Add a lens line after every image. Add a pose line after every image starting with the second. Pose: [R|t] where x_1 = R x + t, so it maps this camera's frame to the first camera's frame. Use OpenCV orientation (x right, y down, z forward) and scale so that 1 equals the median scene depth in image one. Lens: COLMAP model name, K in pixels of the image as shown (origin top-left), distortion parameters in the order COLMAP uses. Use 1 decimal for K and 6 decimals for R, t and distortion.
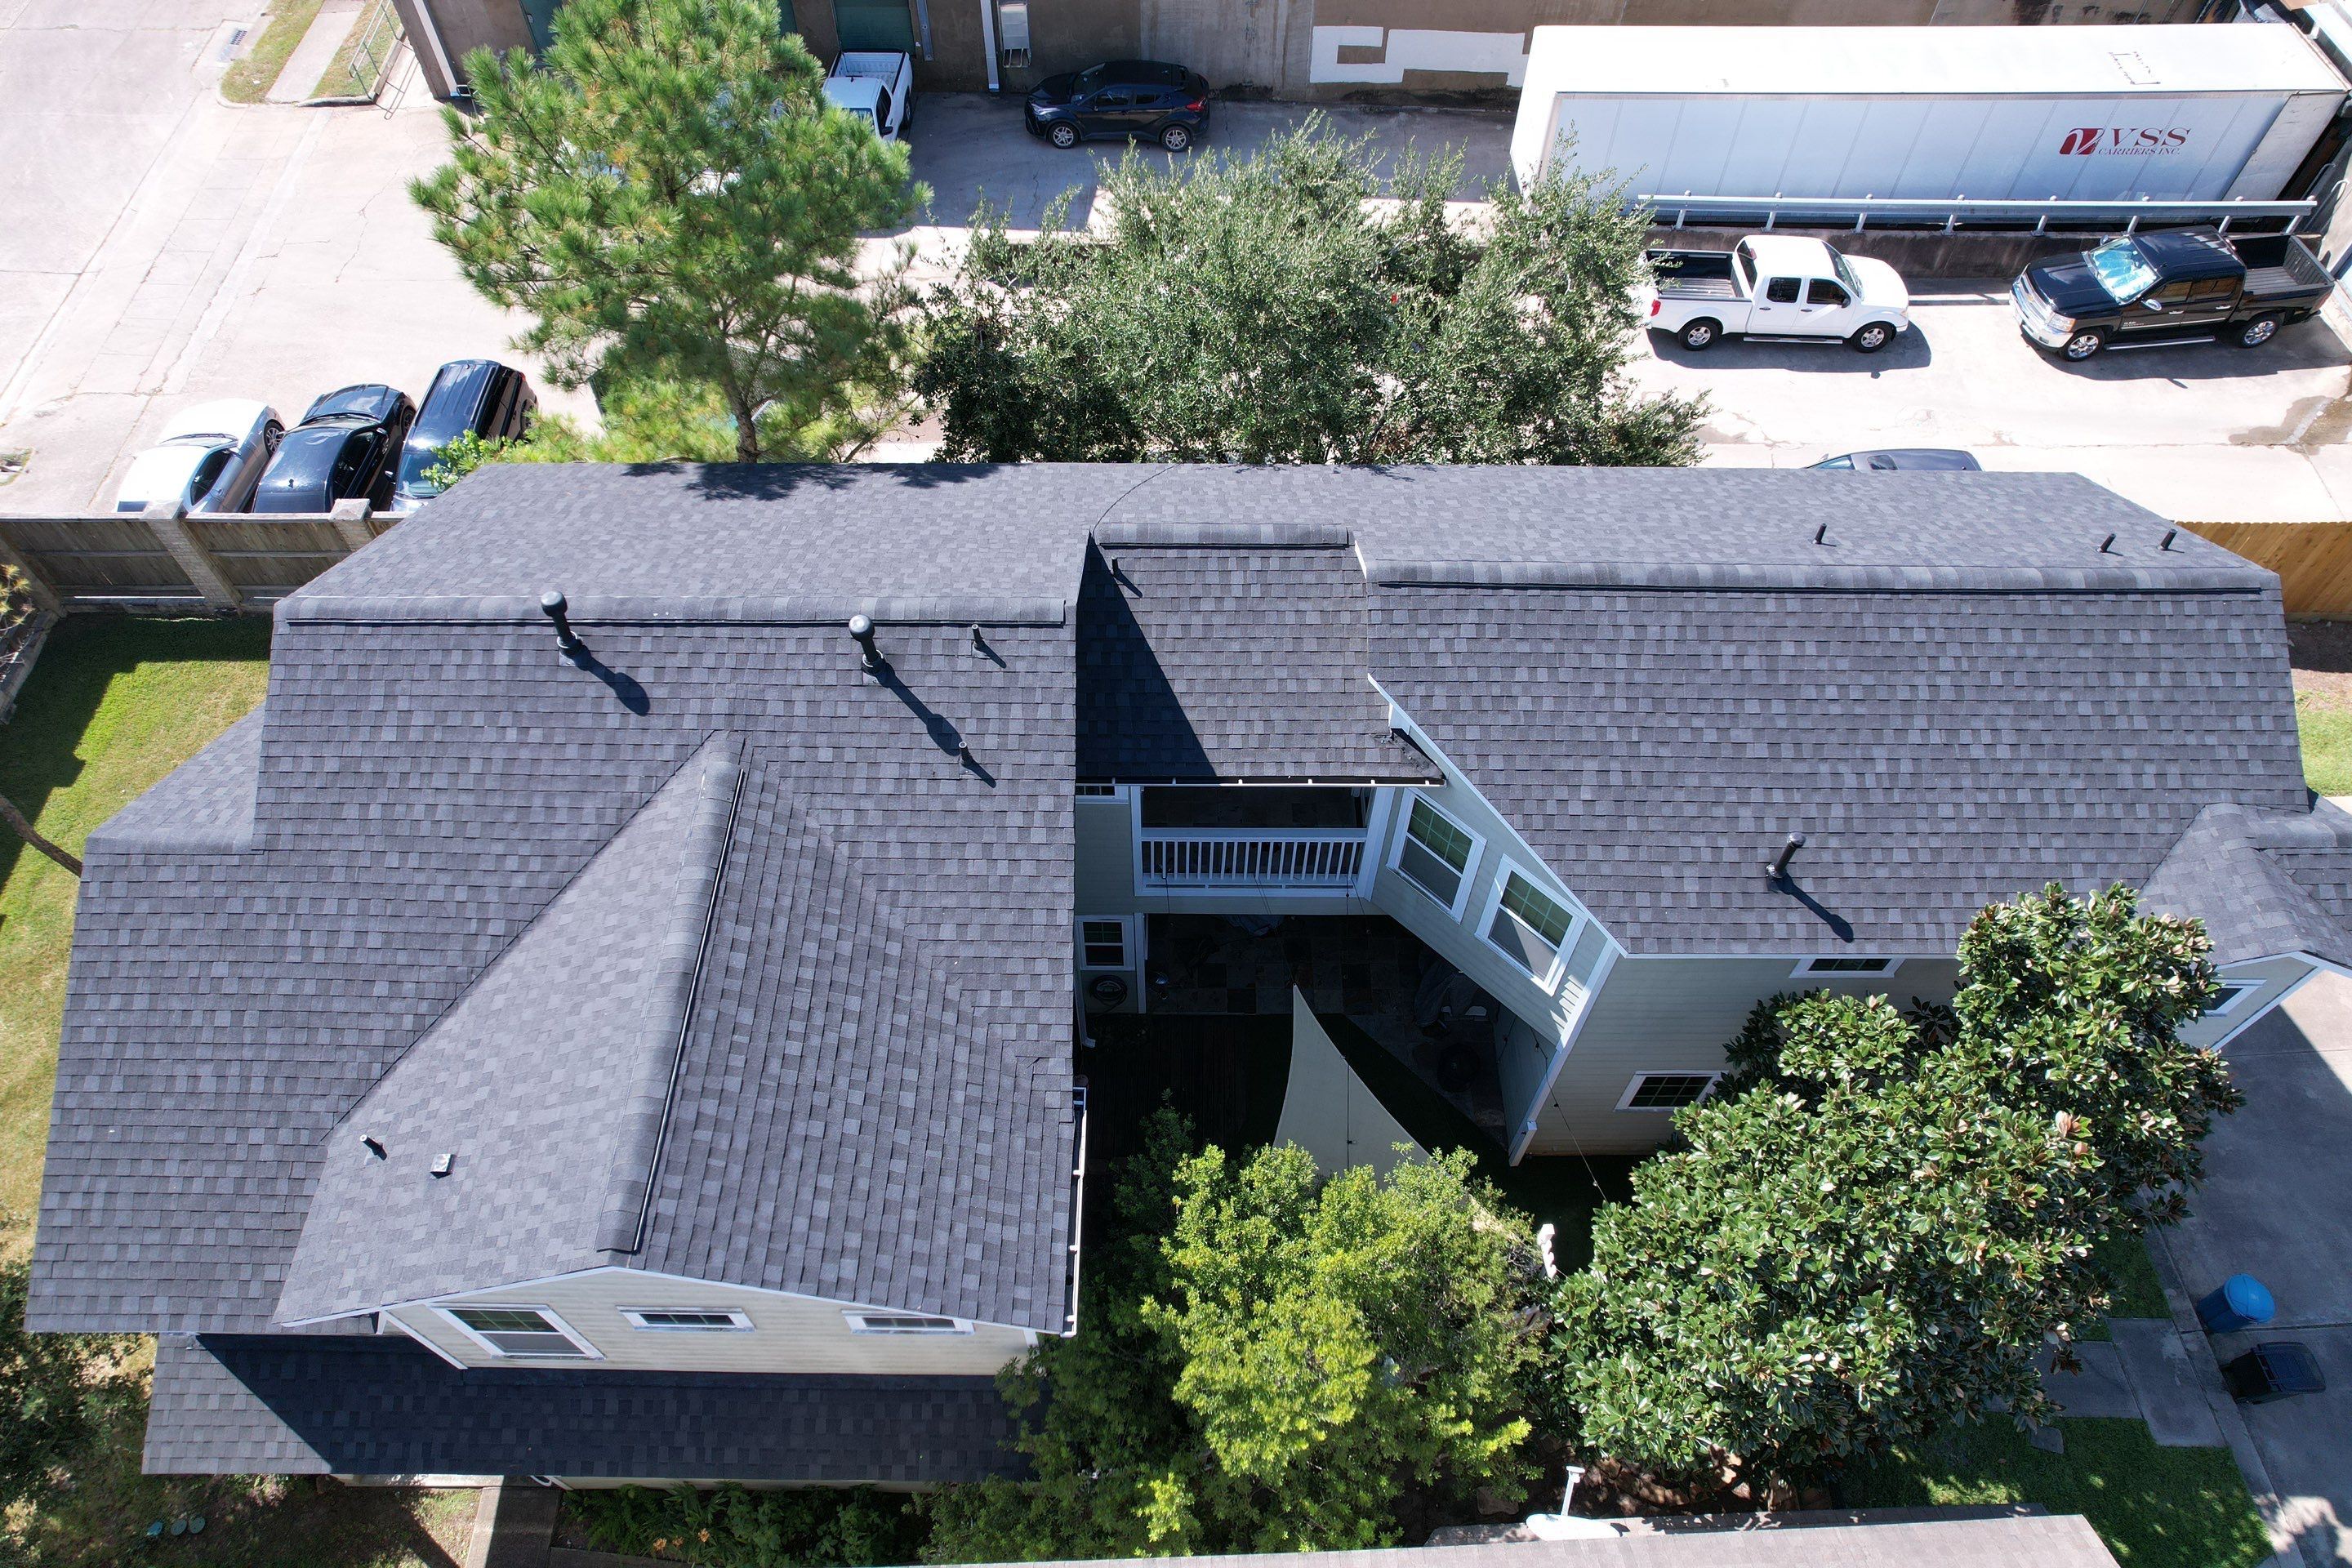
lens RADIAL K [[1497.1, 0, 1169.0], [0, 1497.1, 795.9], [0, 0, 1]] dist [-0.072185, 0.064580]
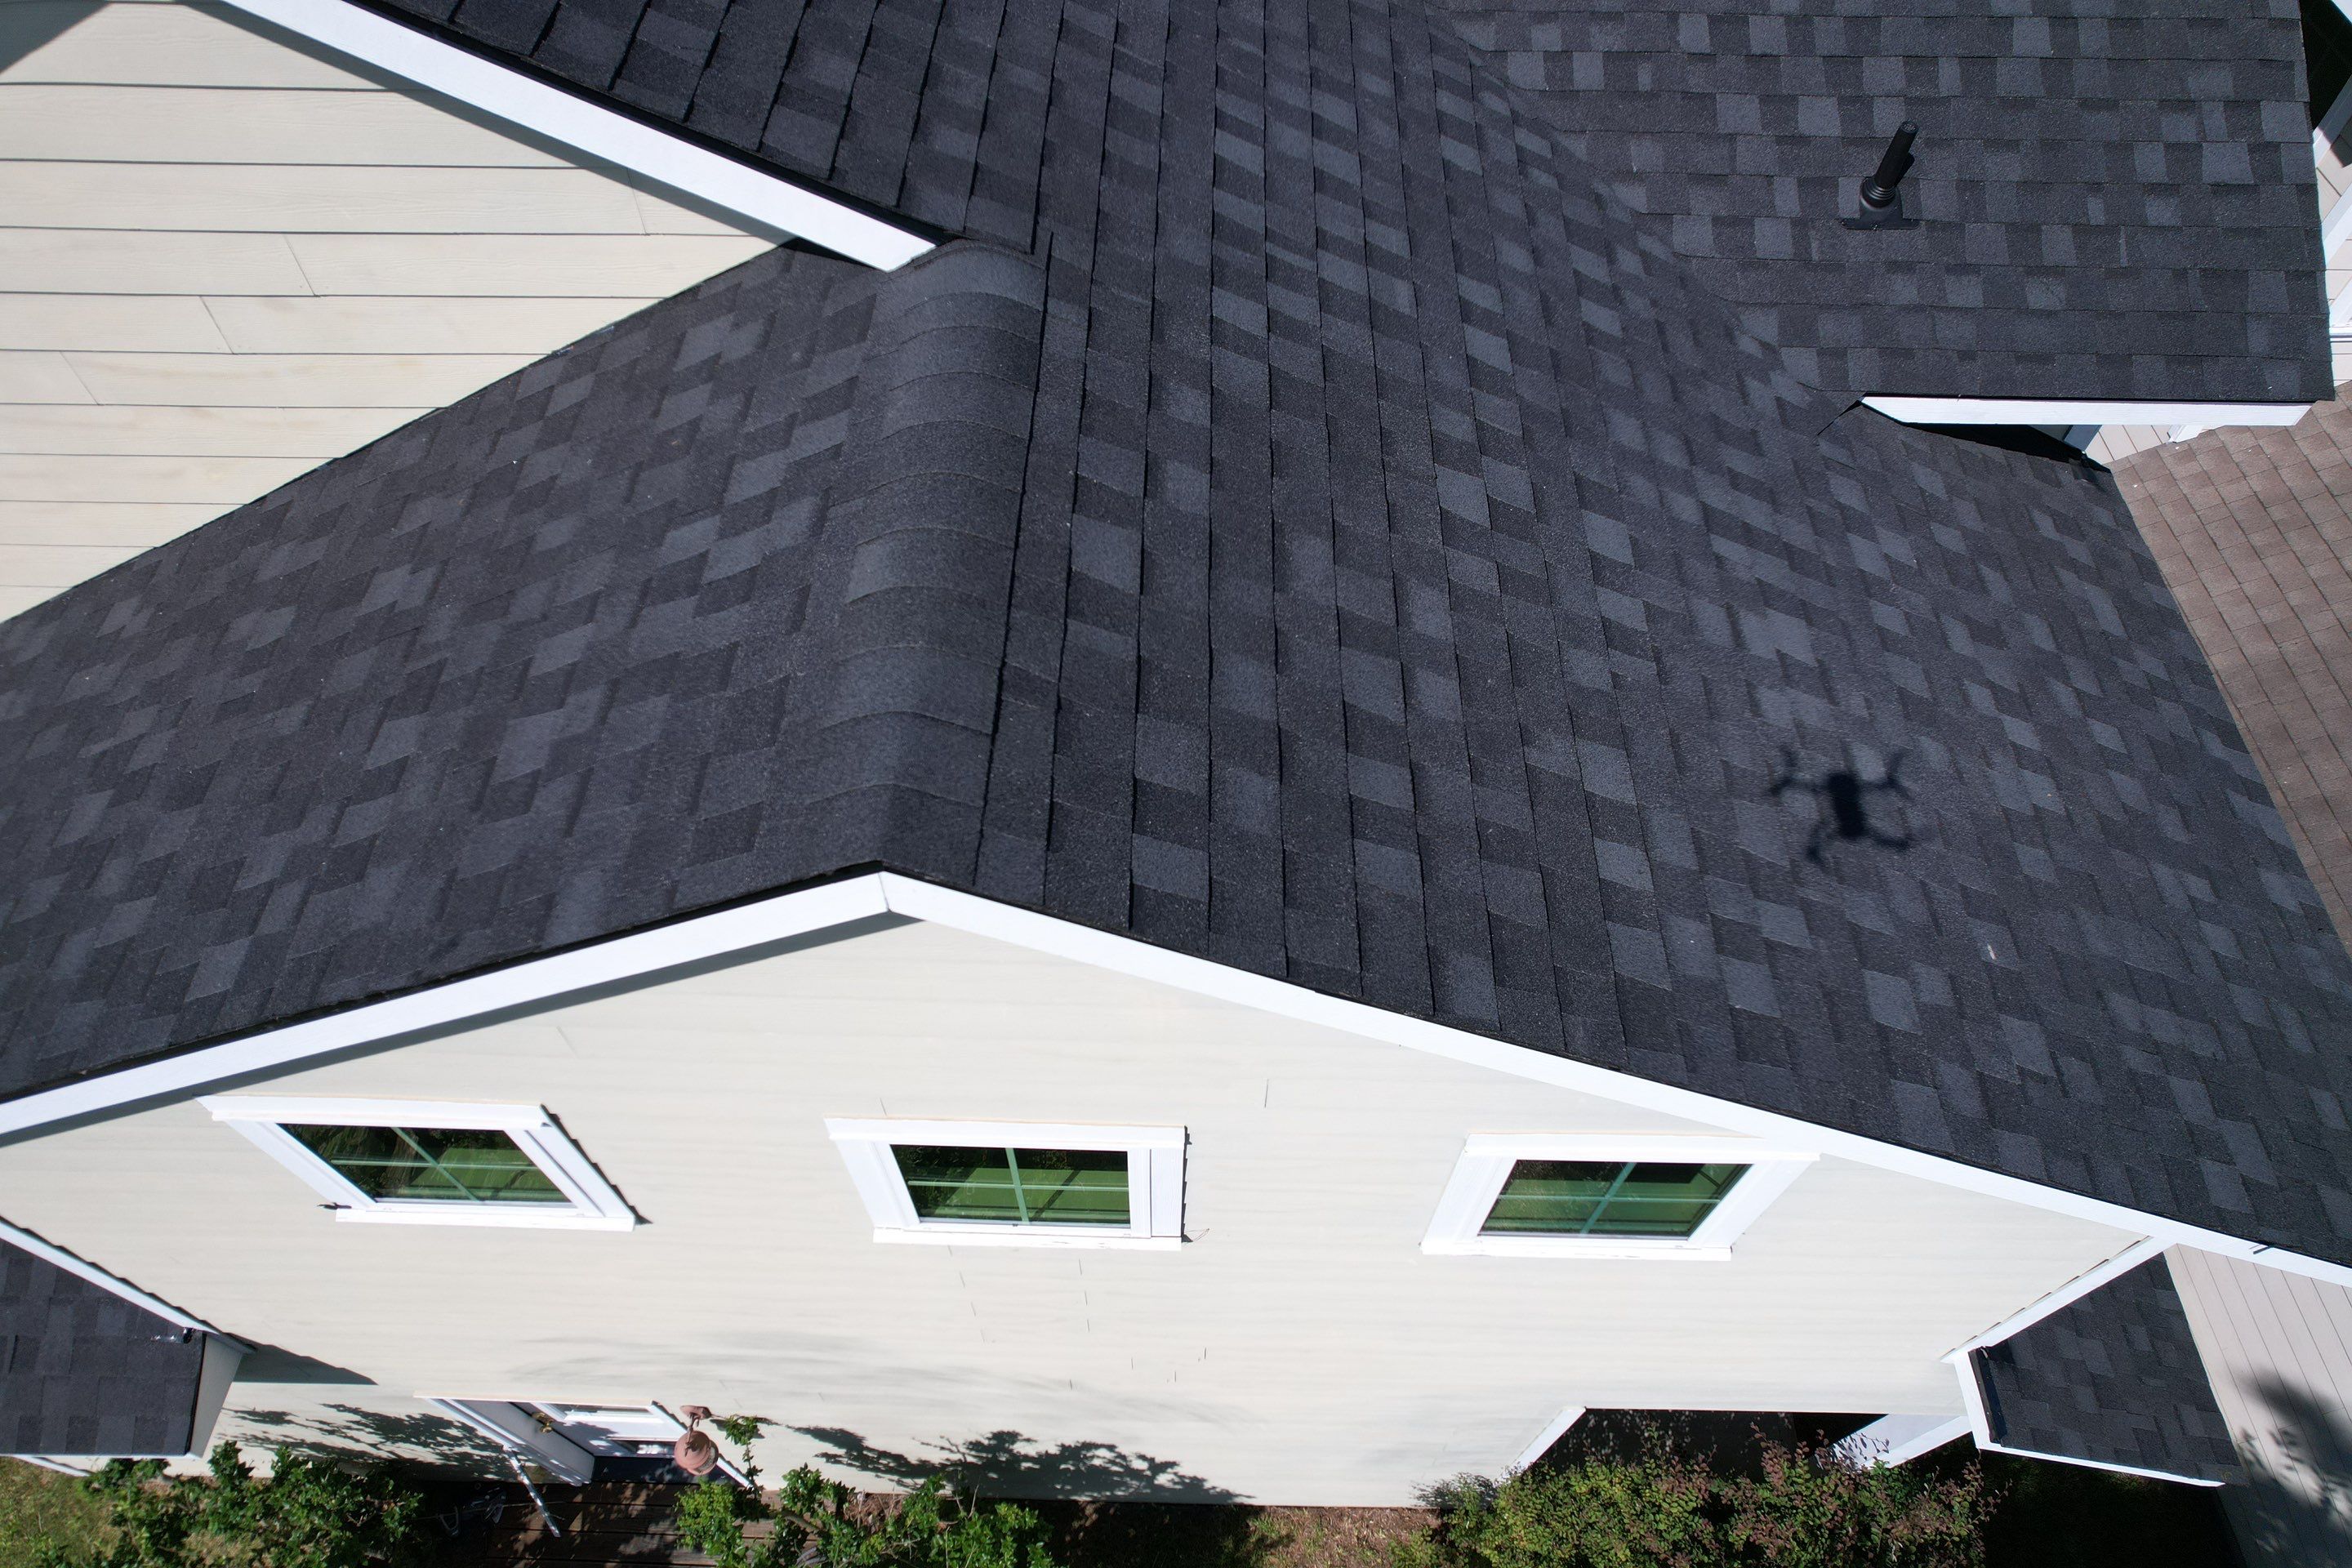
lens RADIAL K [[1491.2, 0, 1165.9], [0, 1491.2, 795.5], [0, 0, 1]] dist [-0.061190, 0.052370]
pose [[0.019719, -0.821645, 0.569659, -0.773560], [0.815981, 0.342470, 0.465714, -0.023604], [-0.577742, 0.455648, 0.677199, 0.812658]]
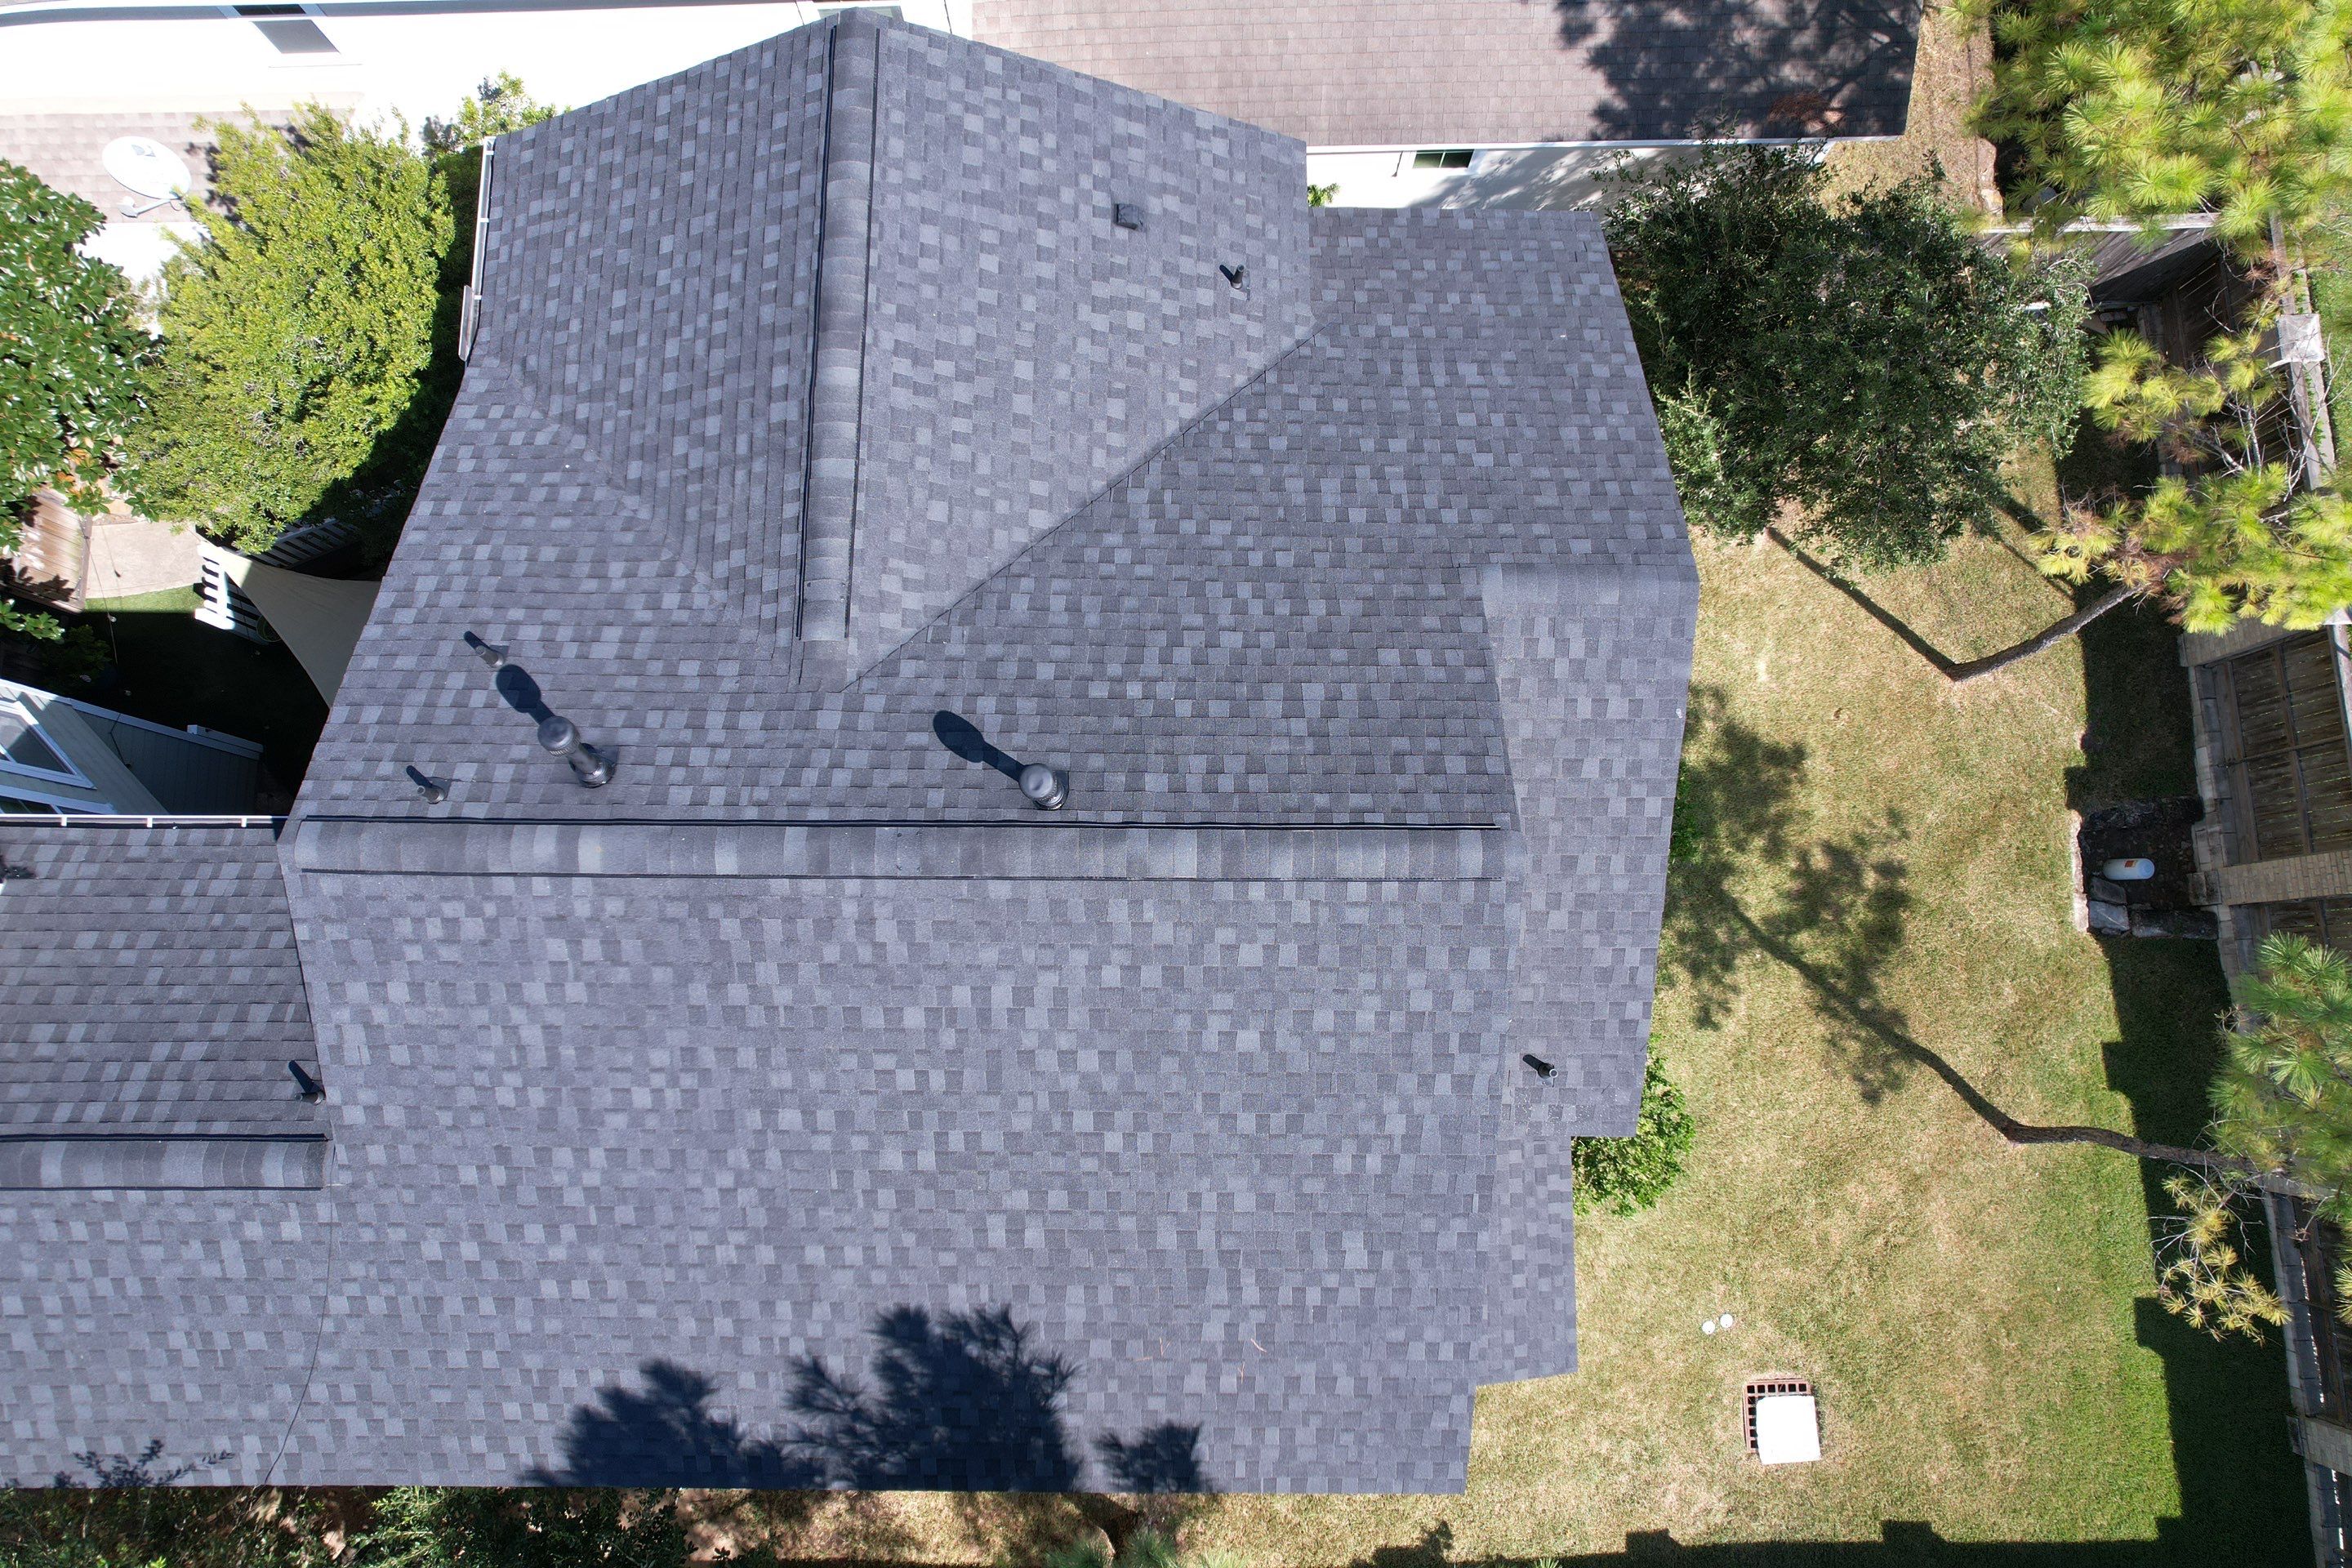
lens RADIAL K [[1497.1, 0, 1169.4], [0, 1497.1, 793.9], [0, 0, 1]] dist [-0.072185, 0.064580]
pose [[-0.999978, 0.000484, -0.006560, -0.432433], [-0.004886, -0.722392, 0.691466, -0.537497], [-0.004405, 0.691483, 0.722379, 0.494767]]
